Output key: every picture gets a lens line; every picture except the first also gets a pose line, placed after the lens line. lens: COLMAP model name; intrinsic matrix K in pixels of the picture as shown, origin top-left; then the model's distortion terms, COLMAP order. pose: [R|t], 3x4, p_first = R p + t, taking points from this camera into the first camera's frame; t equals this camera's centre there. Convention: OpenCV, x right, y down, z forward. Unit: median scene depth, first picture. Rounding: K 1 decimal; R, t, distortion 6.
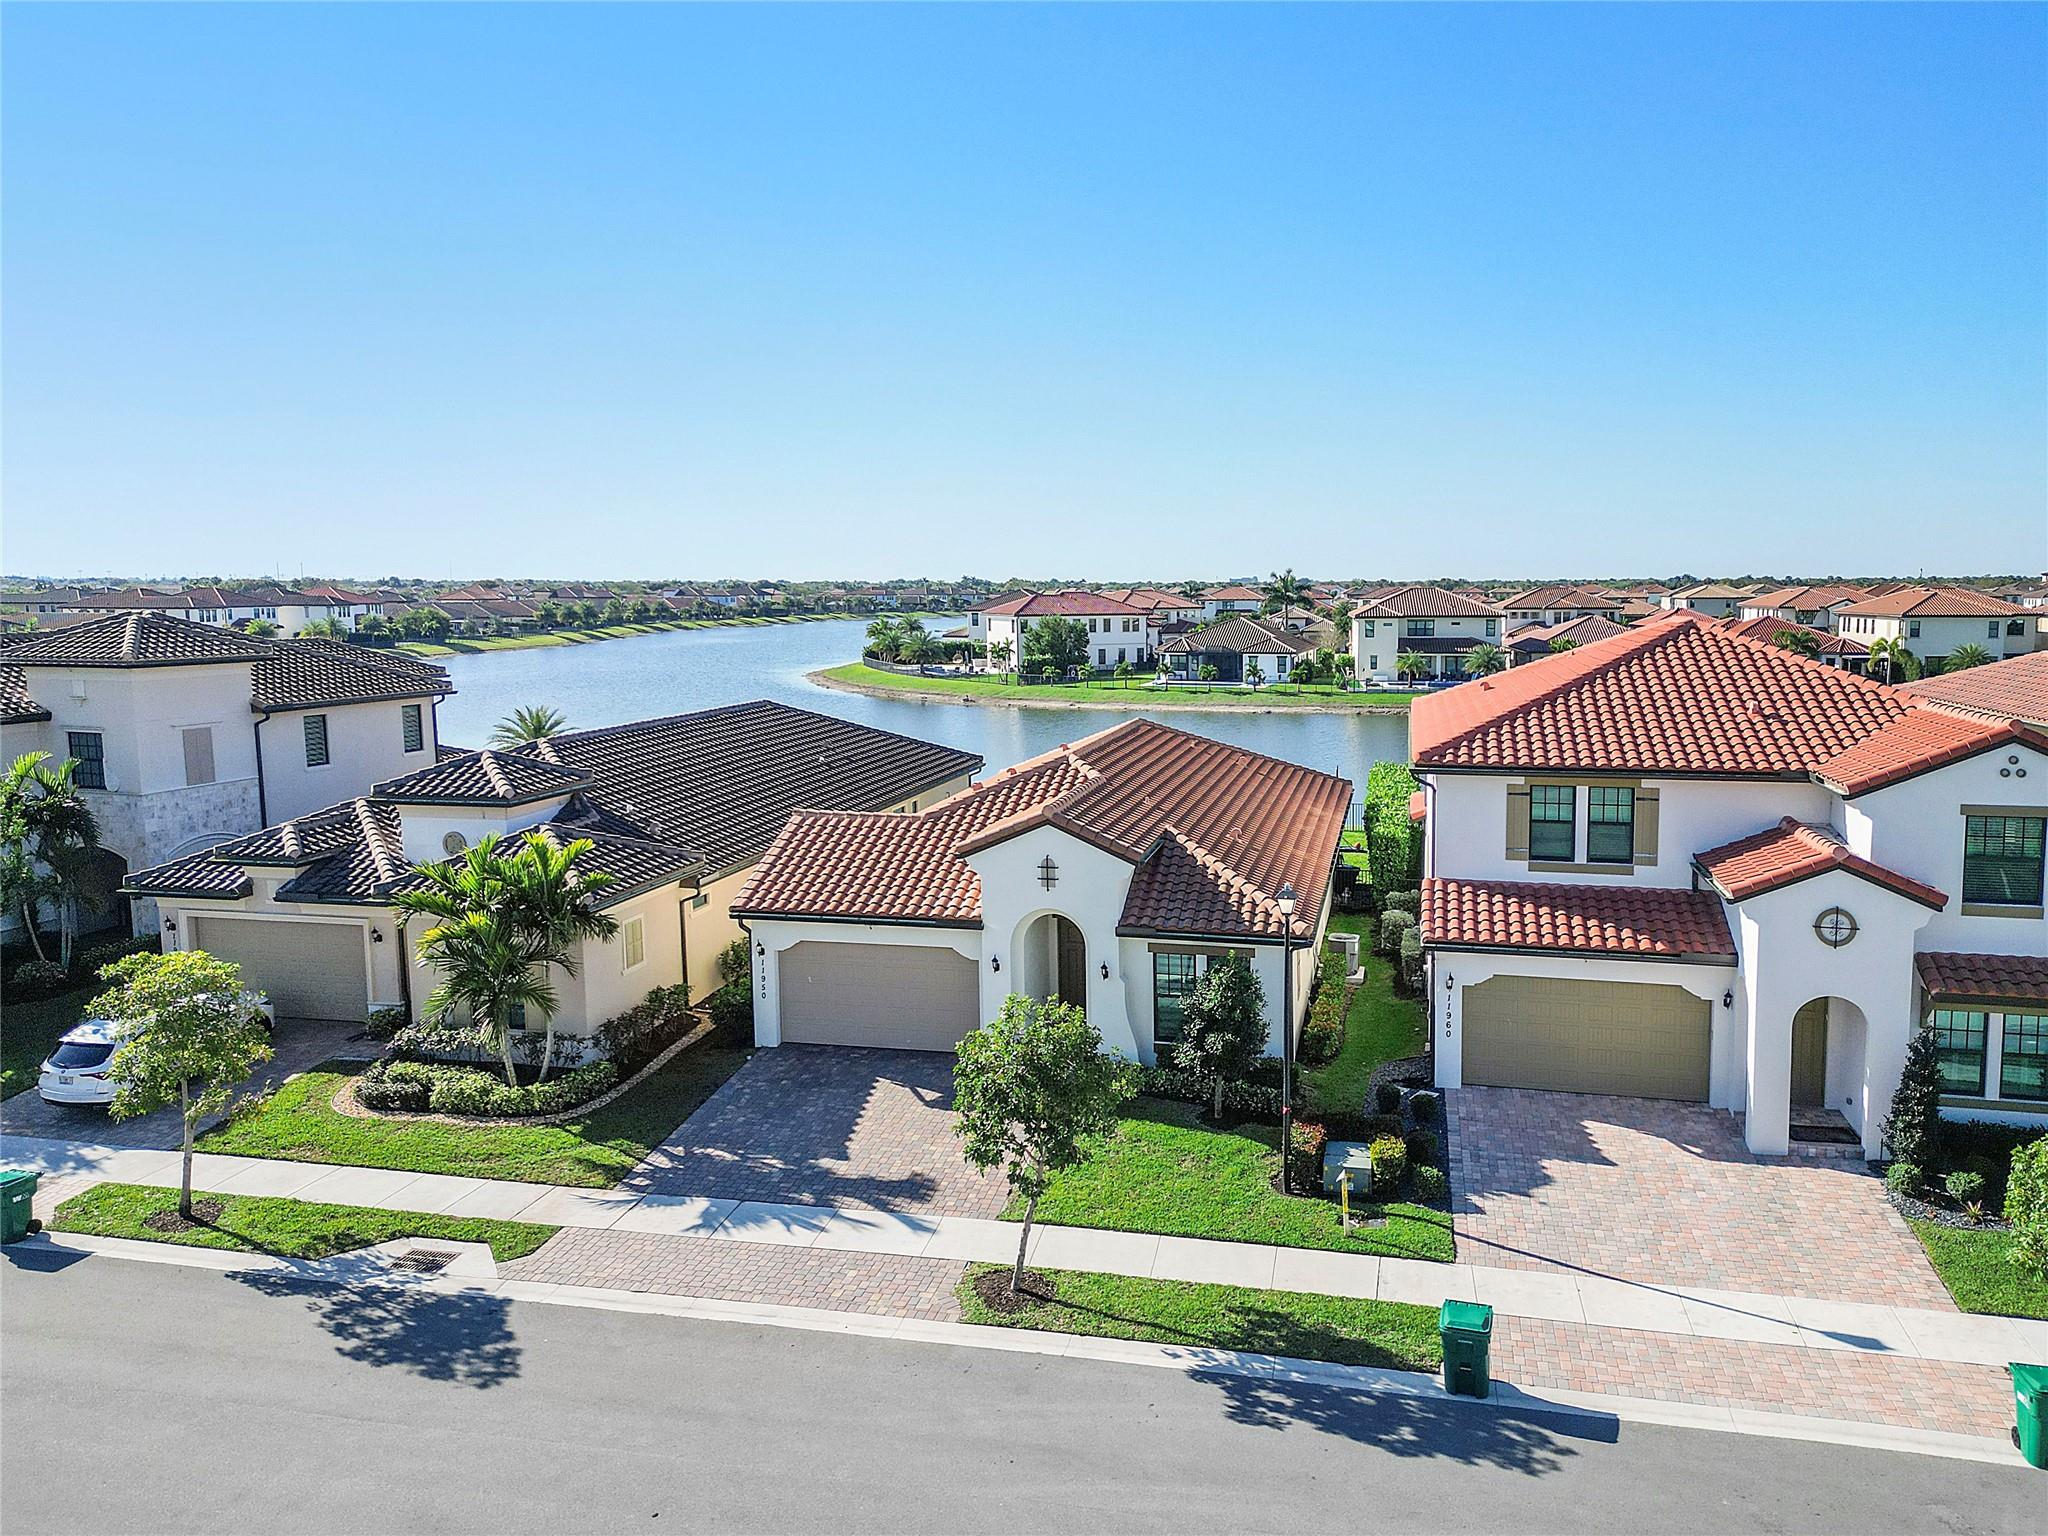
lens RADIAL K [[1455.3, 0, 1114.4], [0, 1455.3, 703.5], [0, 0, 1]] dist [0.071854, -0.064620]
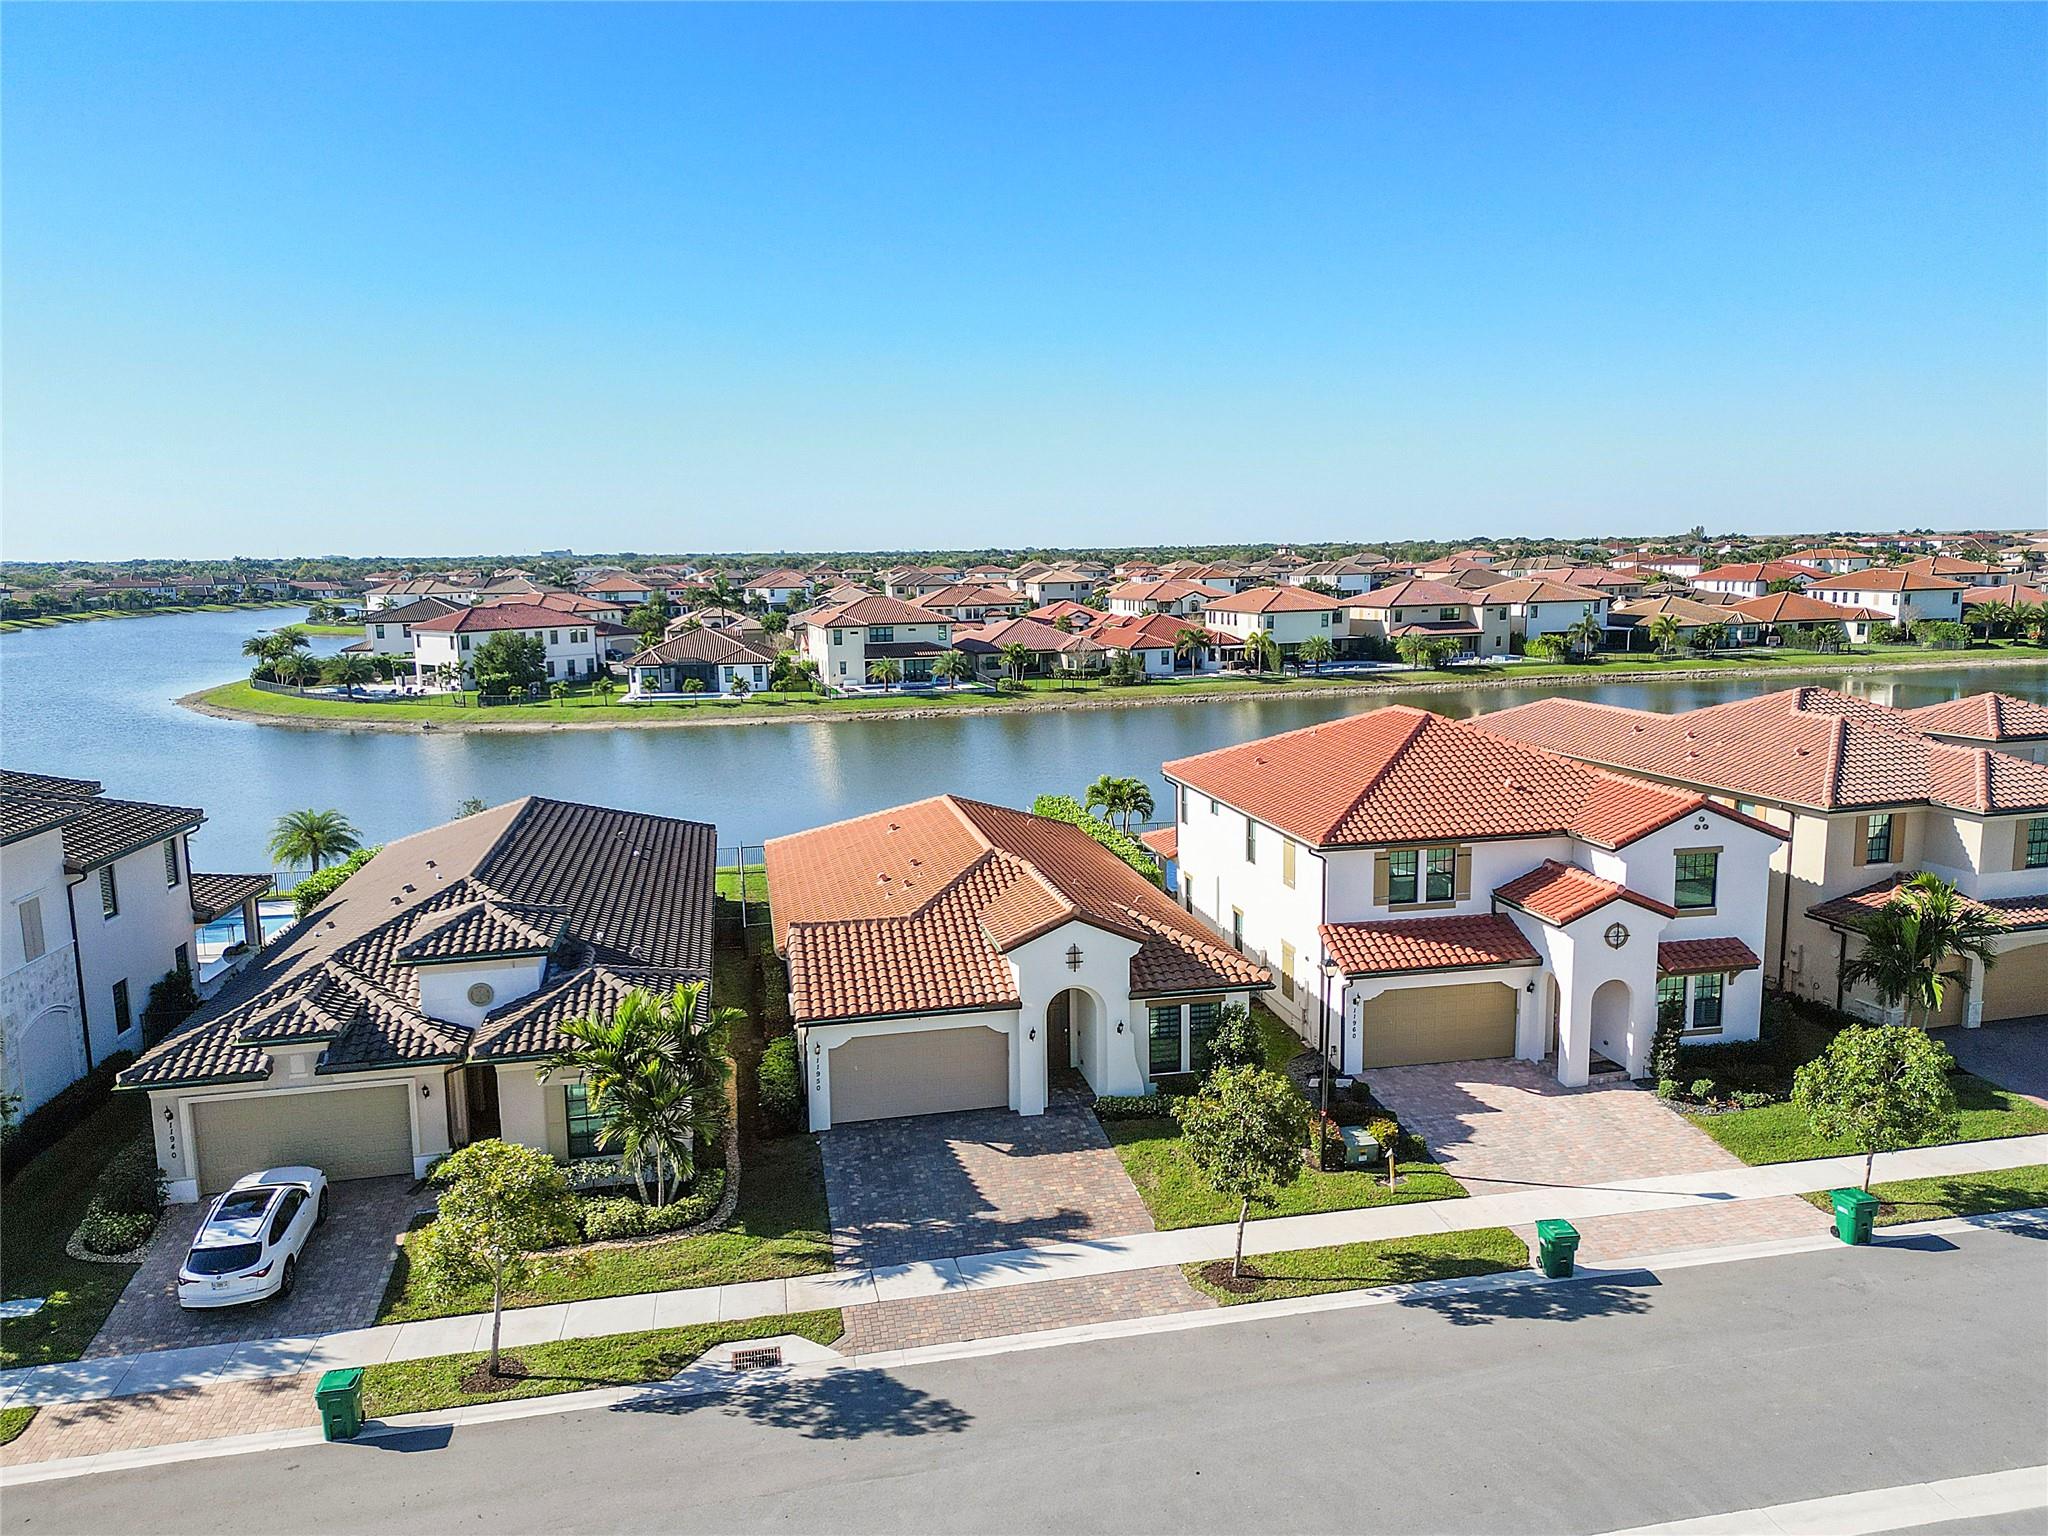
lens RADIAL K [[1423.0, 0, 1041.2], [0, 1423.0, 775.4], [0, 0, 1]] dist [0.071268, -0.073417]
pose [[0.915873, -0.076474, 0.394117, -0.594272], [0.048248, 0.995541, 0.081053, -0.153540], [-0.398558, -0.055219, 0.915479, -0.111893]]
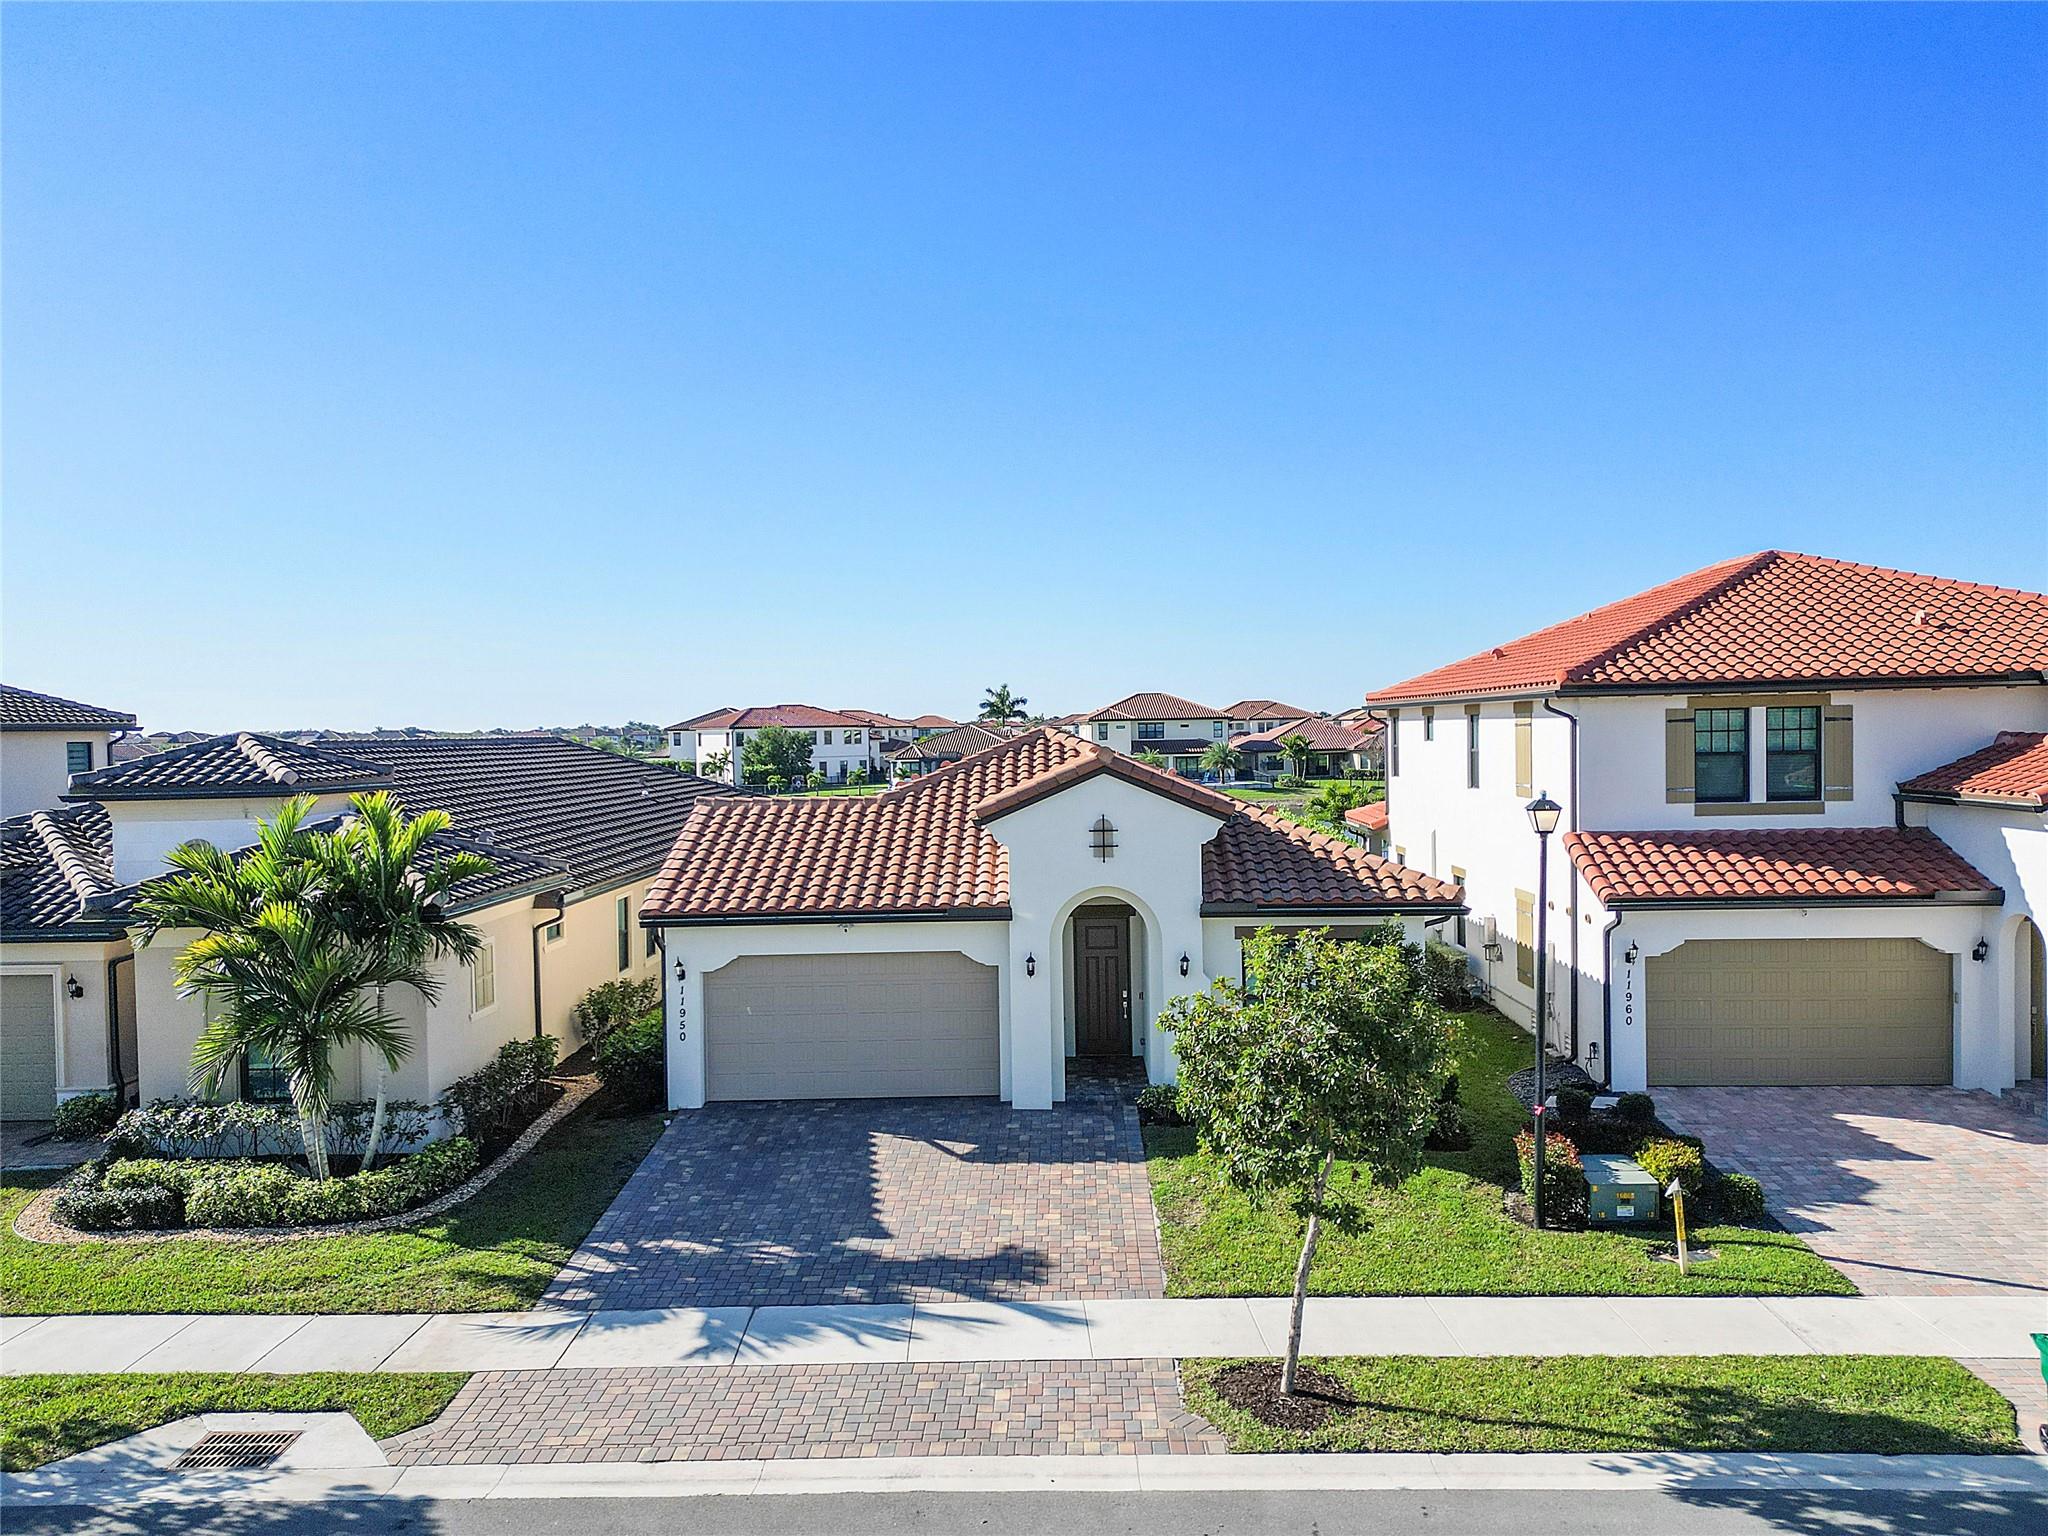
lens RADIAL K [[1405.4, 0, 1053.1], [0, 1405.4, 790.0], [0, 0, 1]] dist [0.067134, -0.050184]
pose [[0.982332, -0.021576, 0.185900, -0.221654], [0.029974, 0.998648, -0.042478, 0.134262], [-0.184732, 0.047300, 0.981650, 0.334660]]
